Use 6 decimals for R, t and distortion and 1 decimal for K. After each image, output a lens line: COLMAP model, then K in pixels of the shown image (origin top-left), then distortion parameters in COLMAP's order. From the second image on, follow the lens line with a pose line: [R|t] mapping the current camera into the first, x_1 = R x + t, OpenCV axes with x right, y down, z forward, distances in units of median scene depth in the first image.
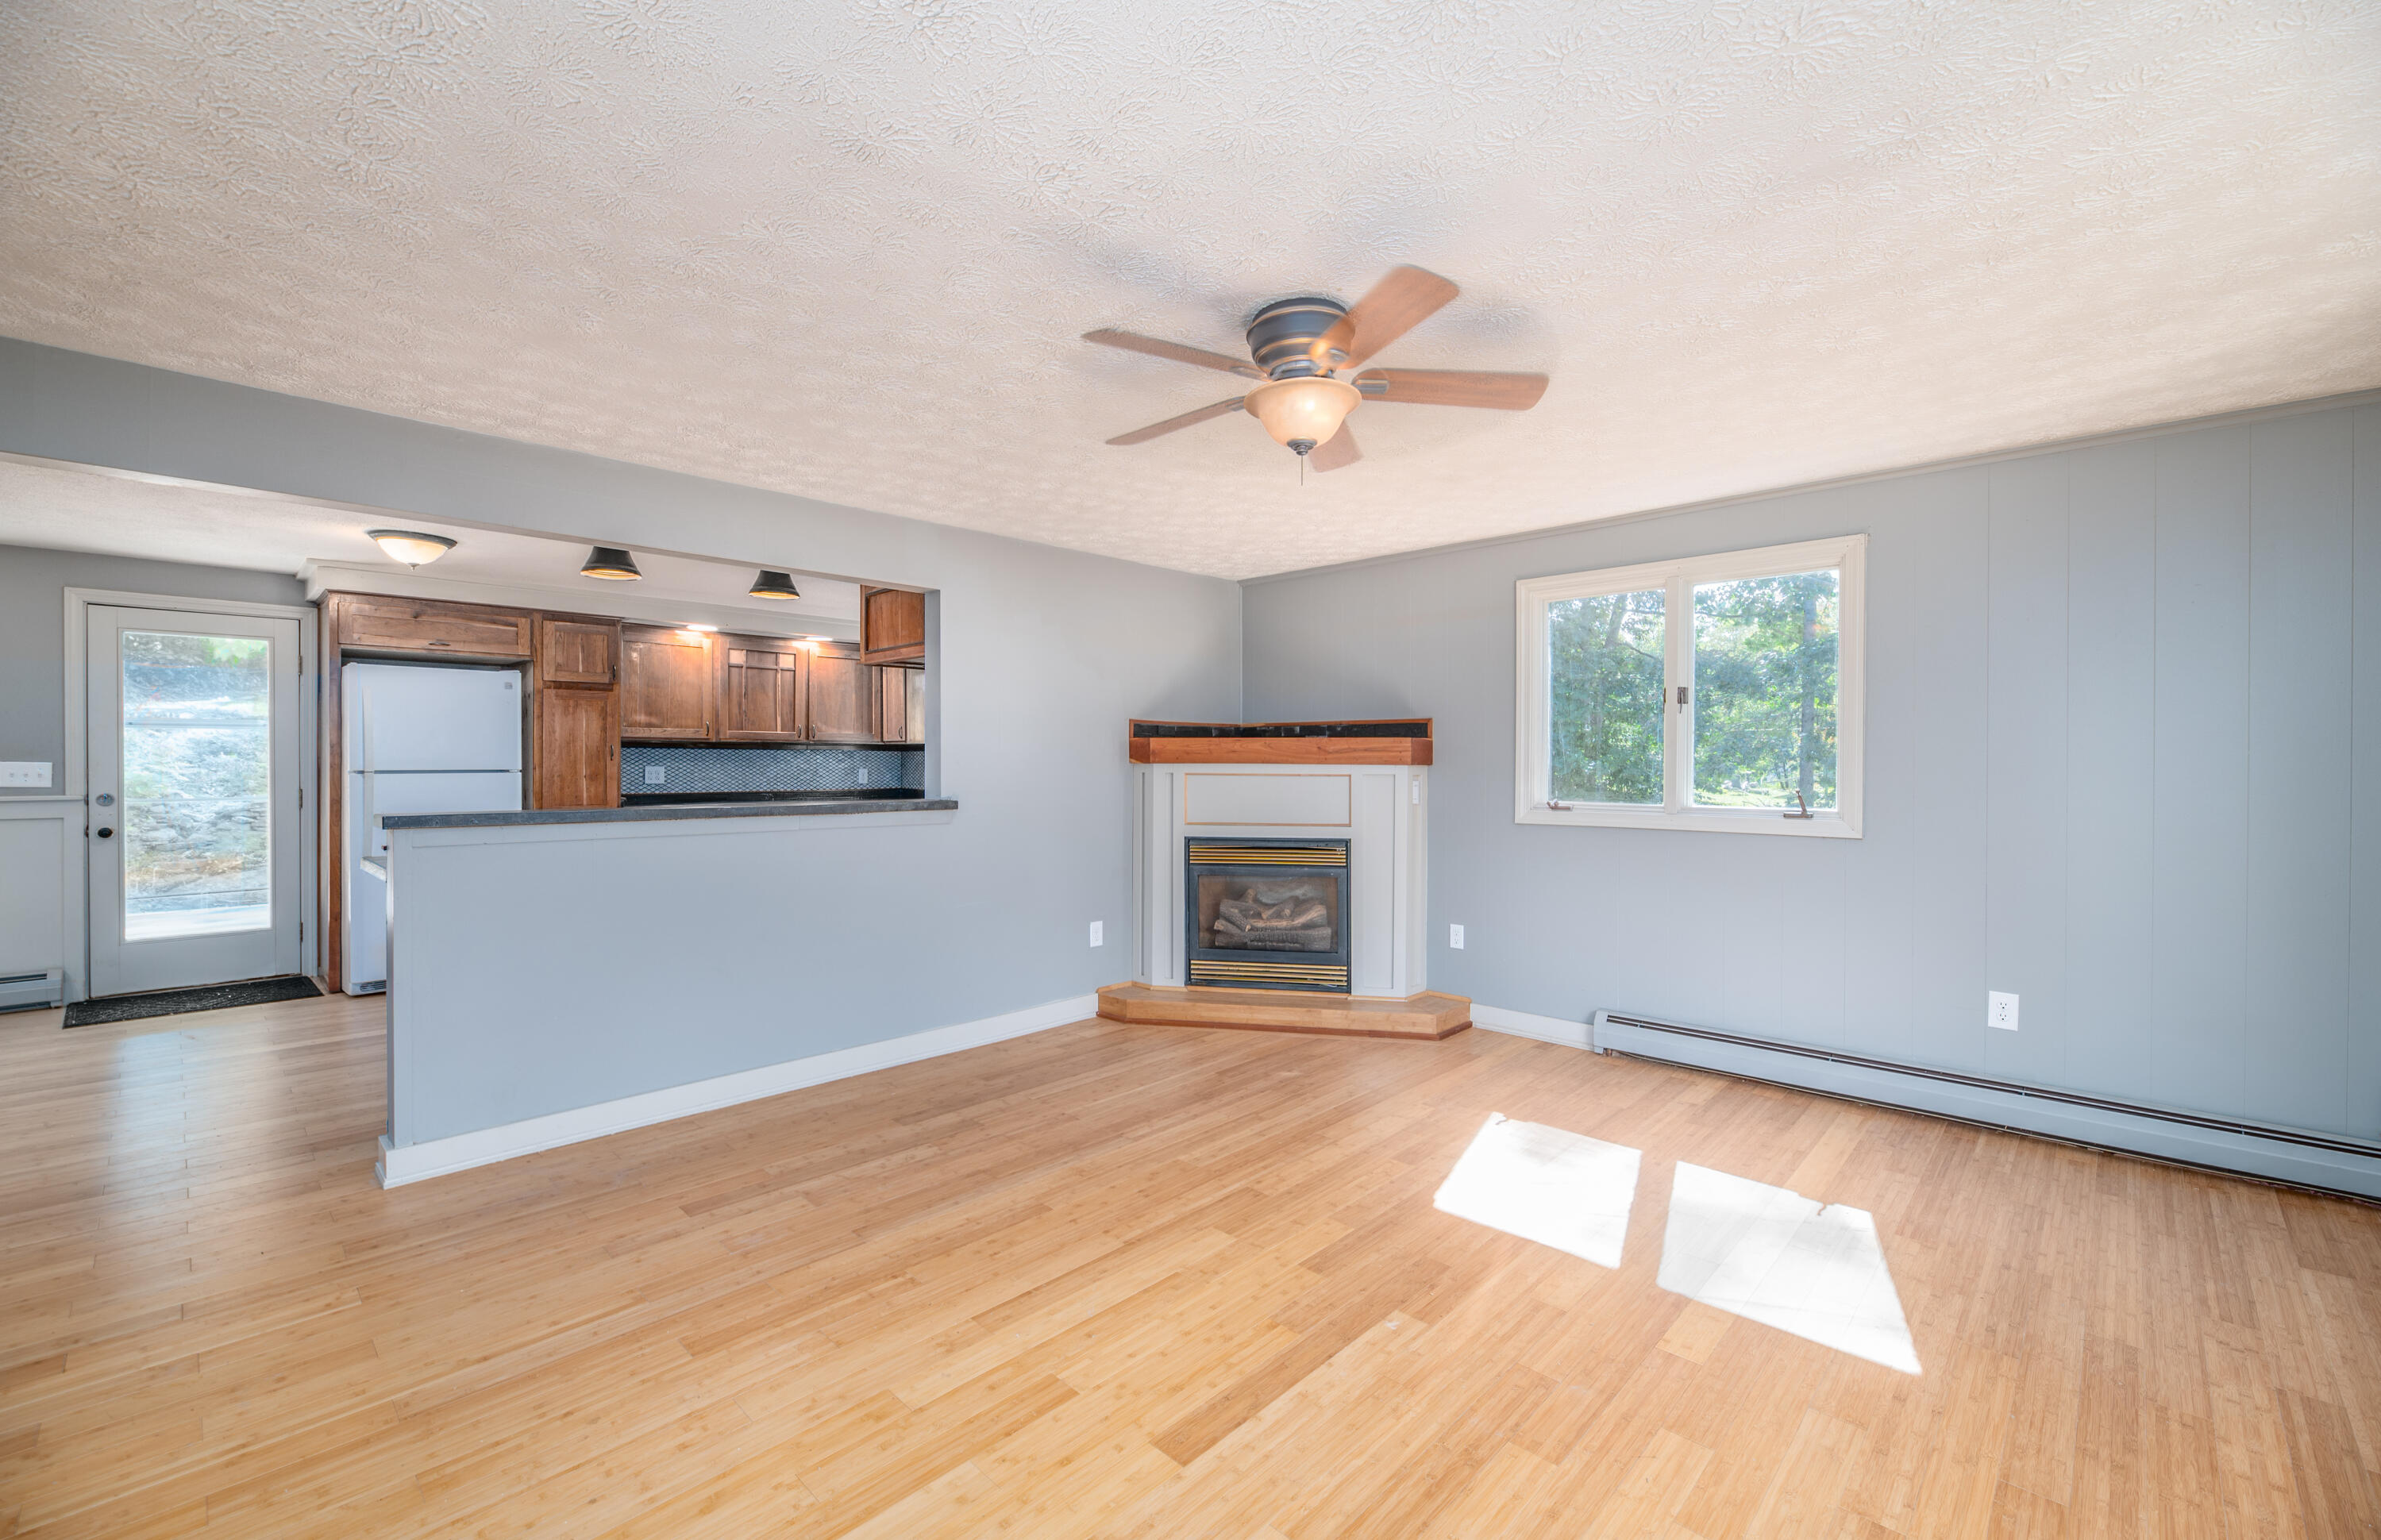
lens RADIAL K [[993.9, 0, 1190.5], [0, 993.9, 770.0], [0, 0, 1]] dist [-0.000796, -0.000546]
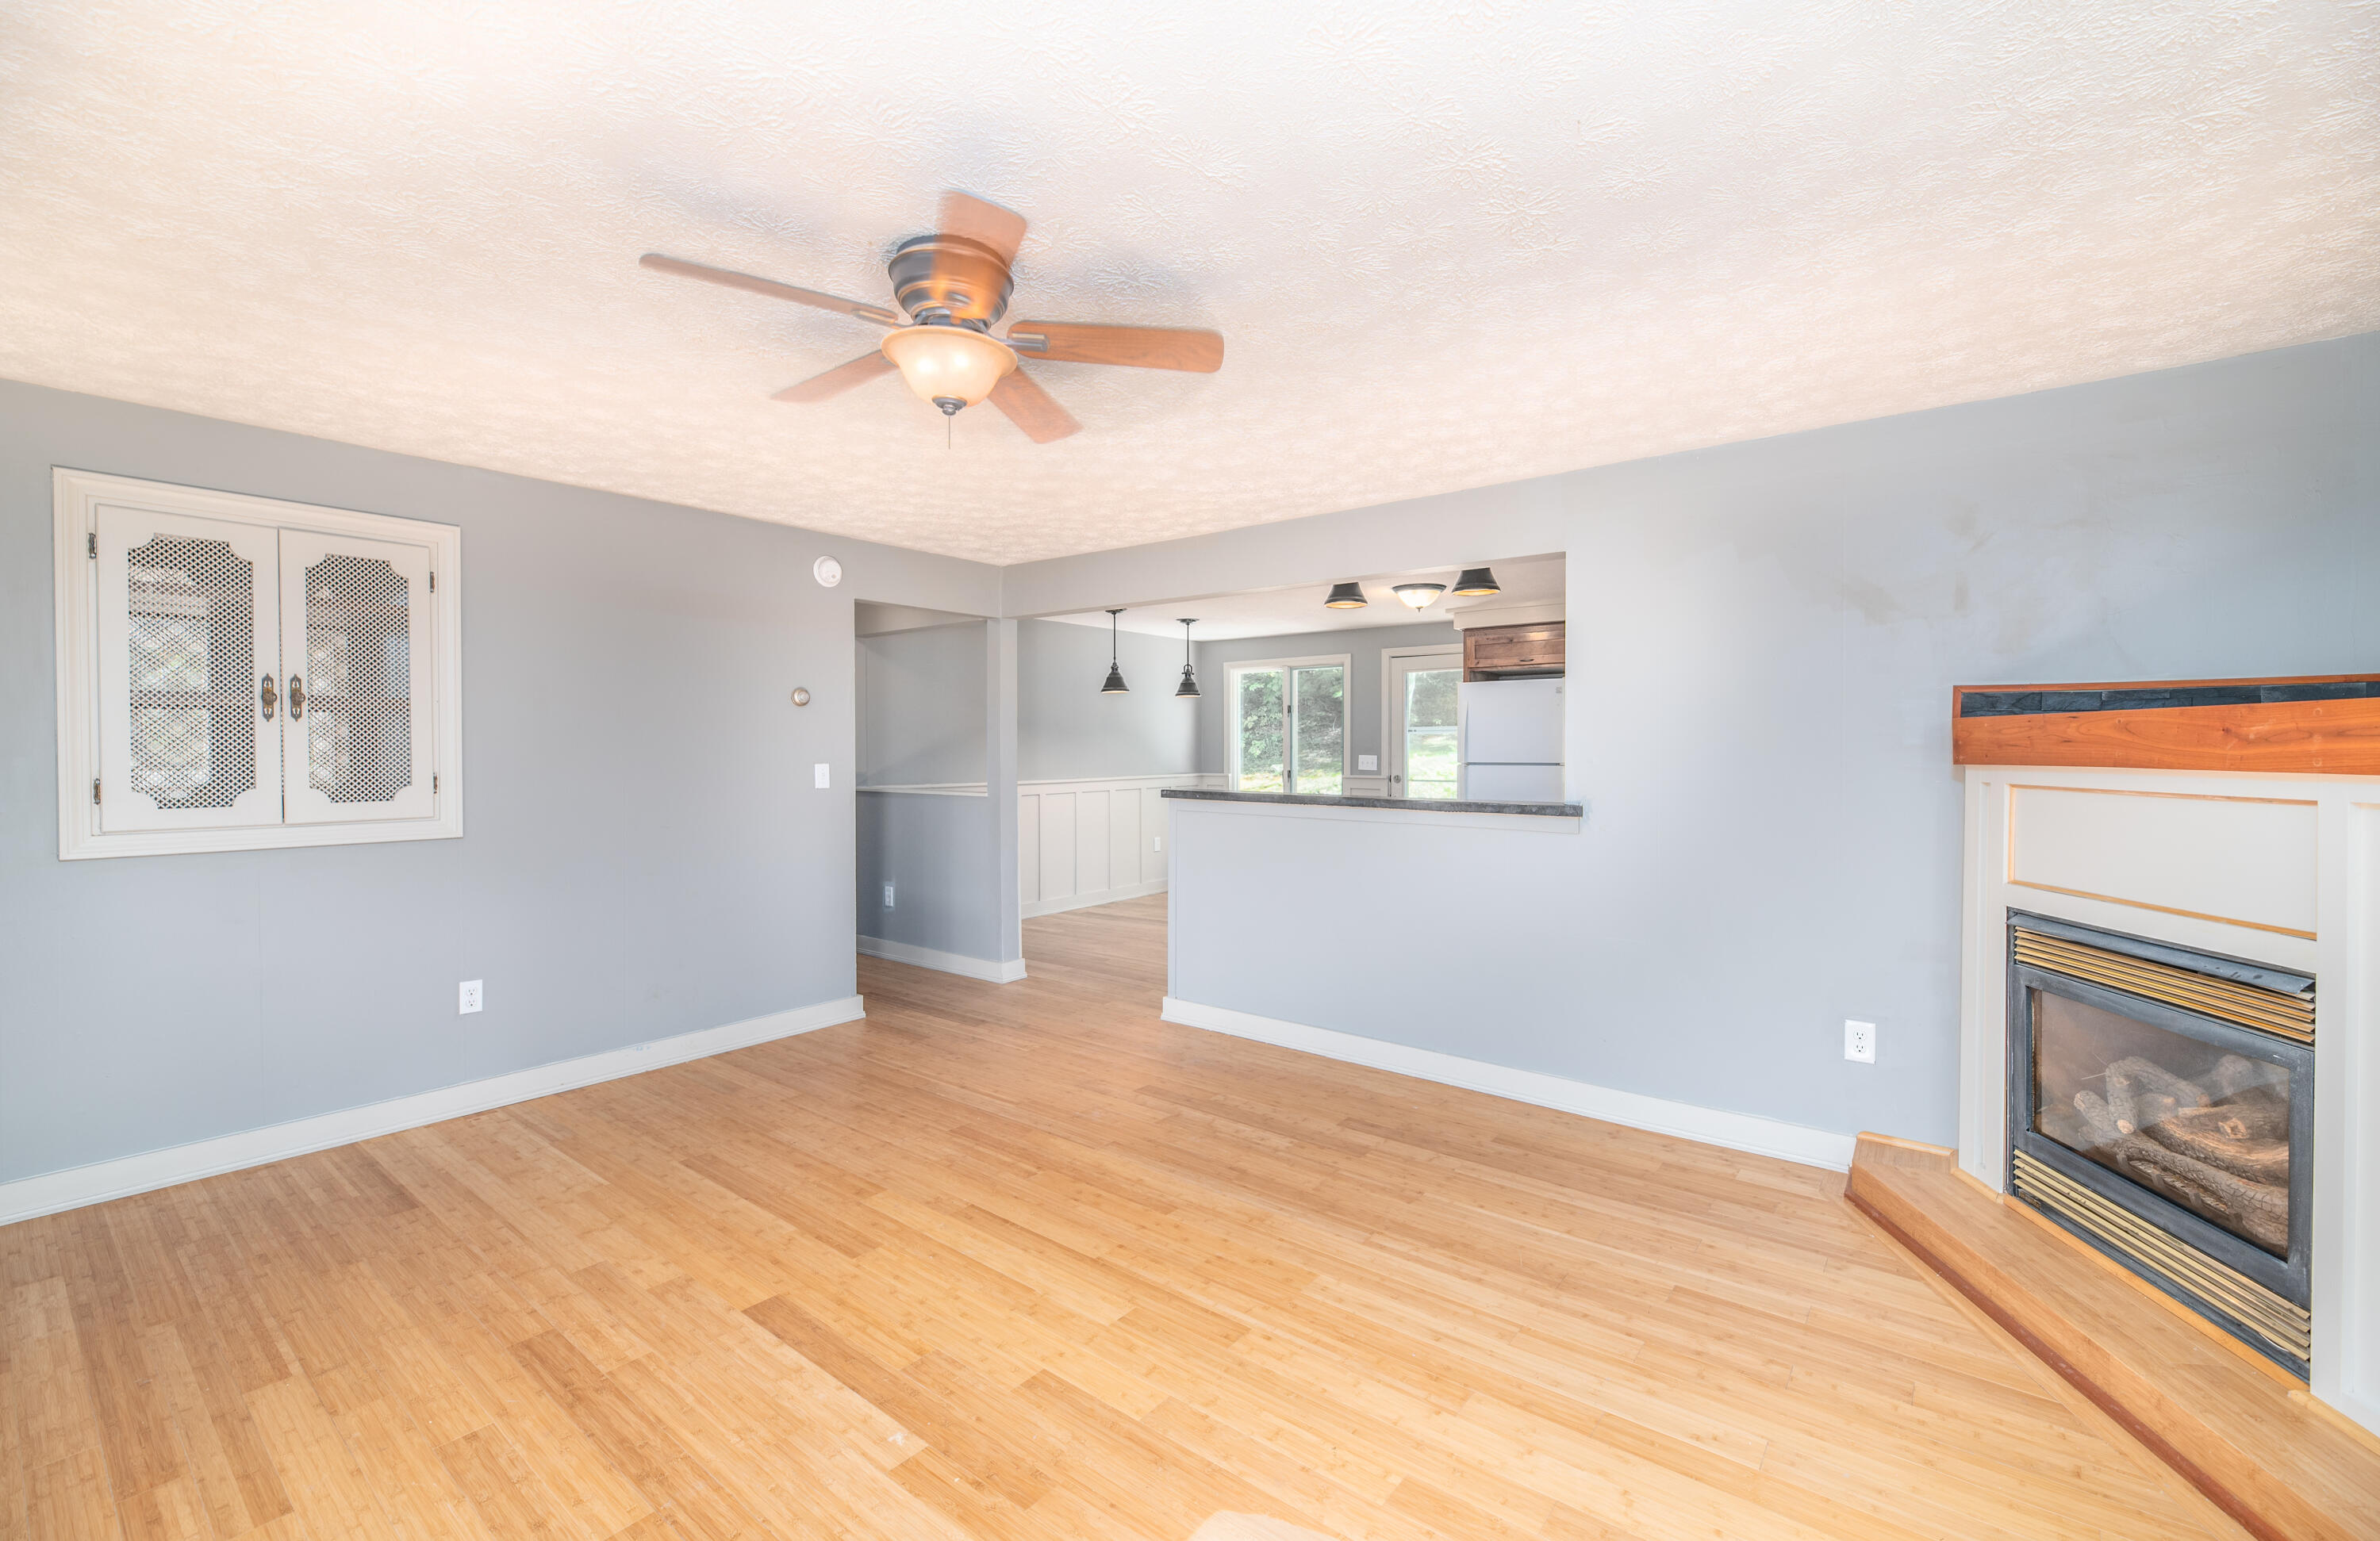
lens RADIAL K [[993.4, 0, 1190.0], [0, 993.4, 770.5], [0, 0, 1]] dist [-0.000796, -0.000546]
pose [[0.083397, 0.018036, -0.996353, 0.643243], [-0.009874, 0.999802, 0.017272, -0.011782], [0.996468, 0.008398, 0.083558, 0.721191]]
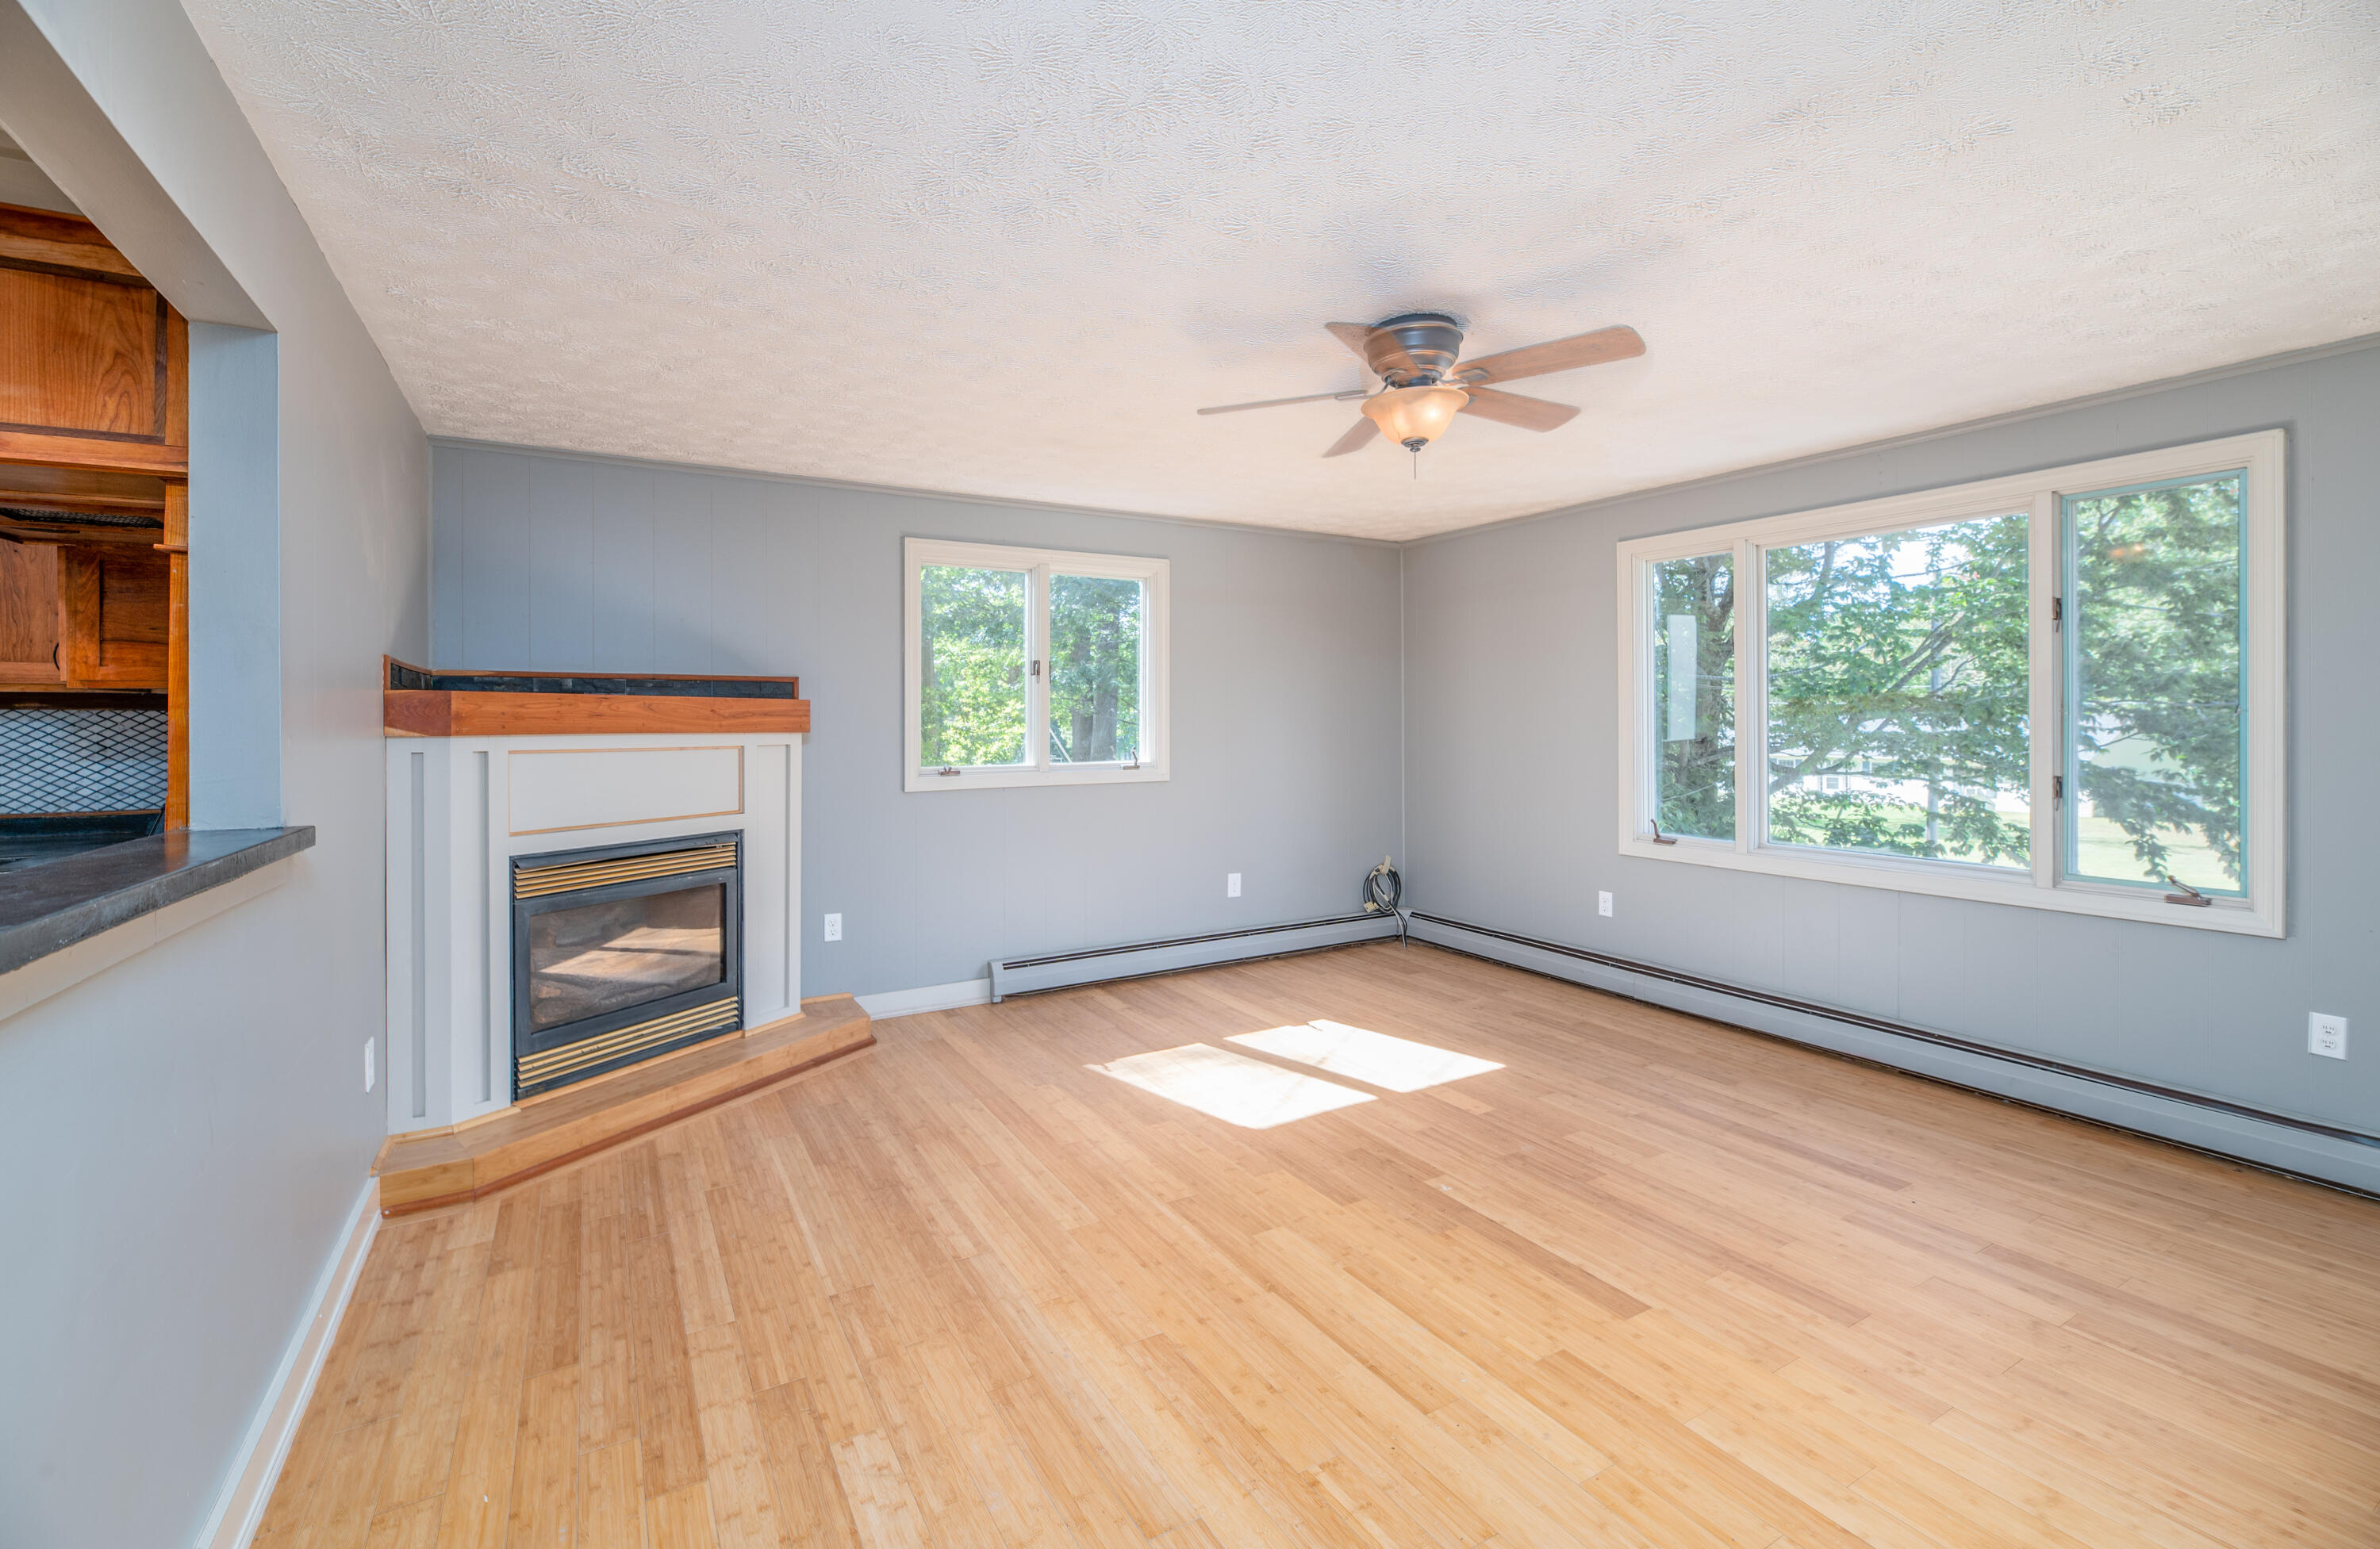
lens RADIAL K [[1008.7, 0, 1199.0], [0, 1008.7, 739.8], [0, 0, 1]] dist [-0.000788, -0.000129]
pose [[0.263119, -0.021976, 0.964513, -0.654121], [0.014620, 0.999717, 0.018790, -0.012550], [-0.964653, 0.009158, 0.263366, 0.592279]]
